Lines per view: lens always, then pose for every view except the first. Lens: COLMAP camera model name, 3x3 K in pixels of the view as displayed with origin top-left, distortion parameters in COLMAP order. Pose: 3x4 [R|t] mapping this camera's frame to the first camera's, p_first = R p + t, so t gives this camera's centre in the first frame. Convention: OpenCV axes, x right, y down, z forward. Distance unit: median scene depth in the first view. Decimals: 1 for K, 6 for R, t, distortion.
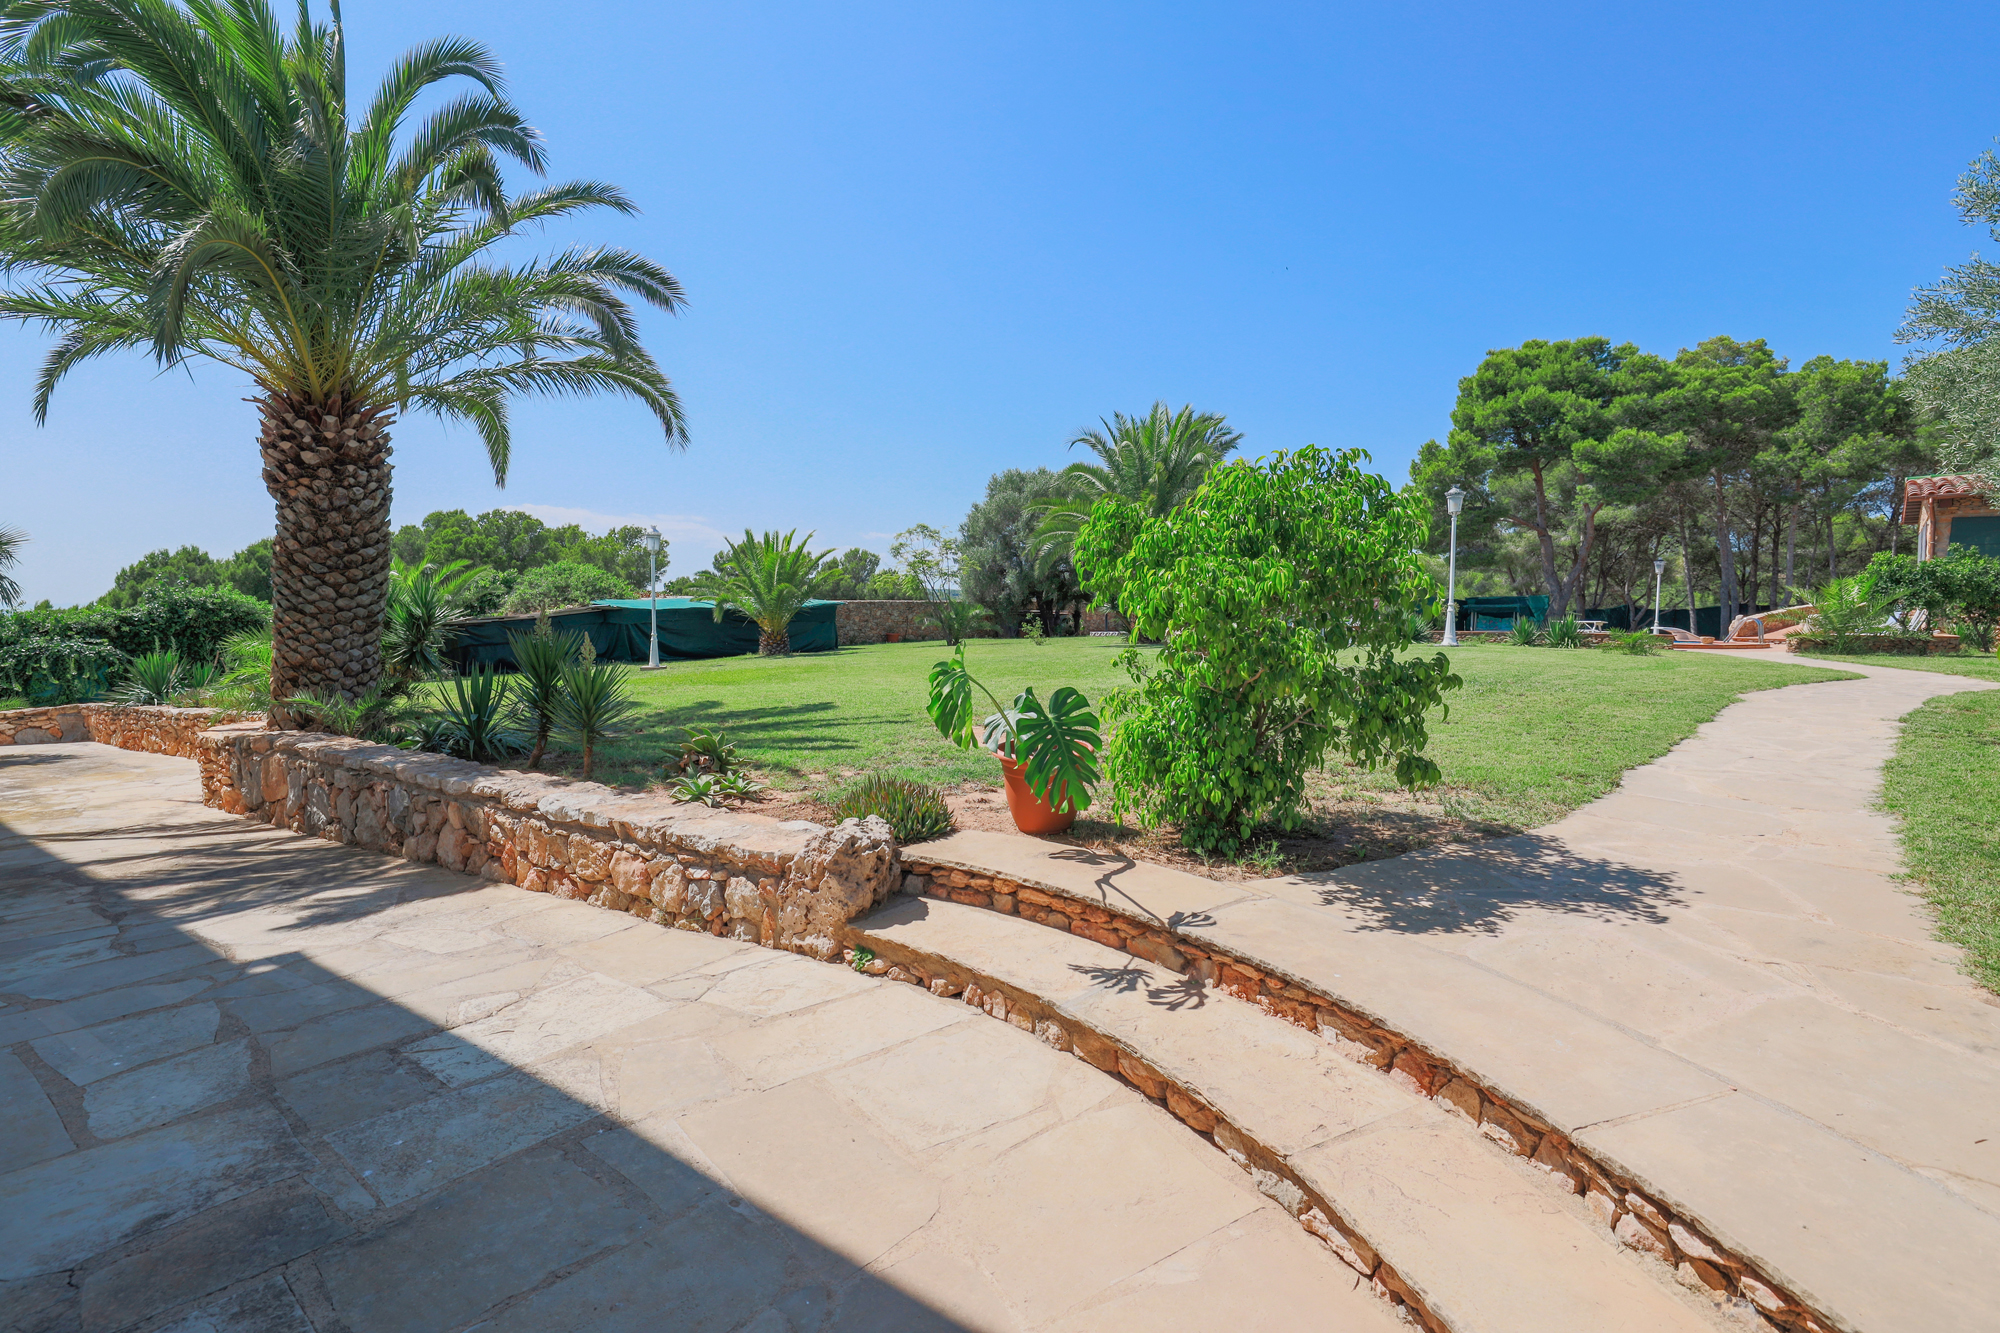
lens RADIAL K [[895.6, 0, 1000.0], [0, 895.6, 666.5], [0, 0, 1]] dist [-0.001746, -0.000857]
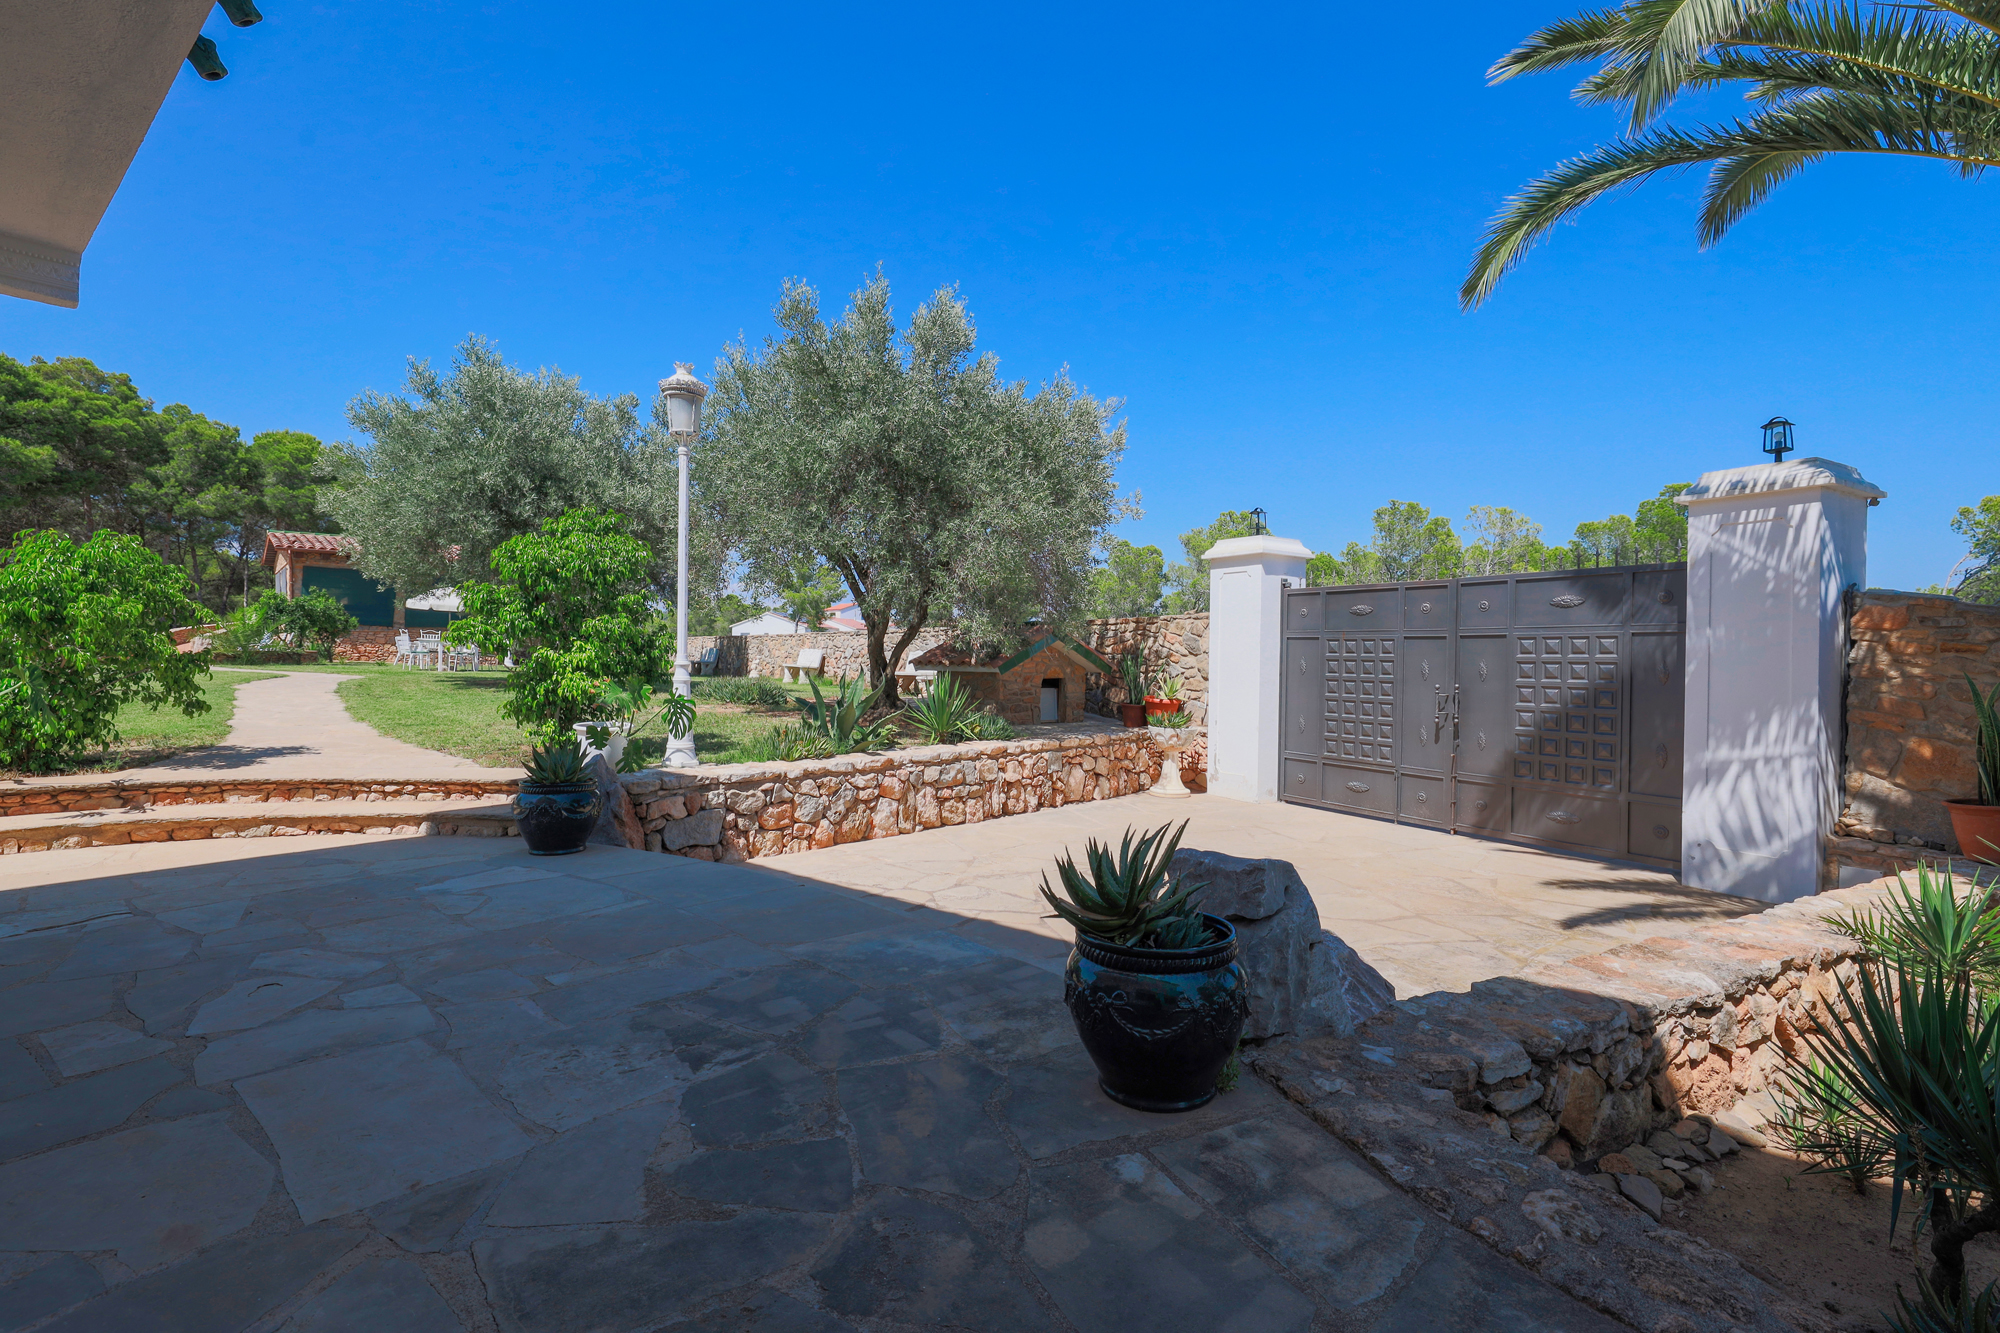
lens RADIAL K [[895.6, 0, 1000.0], [0, 895.6, 666.5], [0, 0, 1]] dist [-0.001746, -0.000857]
pose [[0.066913, -0.017424, 0.997607, -0.162782], [0.039688, 0.999103, 0.014788, 0.007508], [-0.996969, 0.038603, 0.067545, -0.108454]]
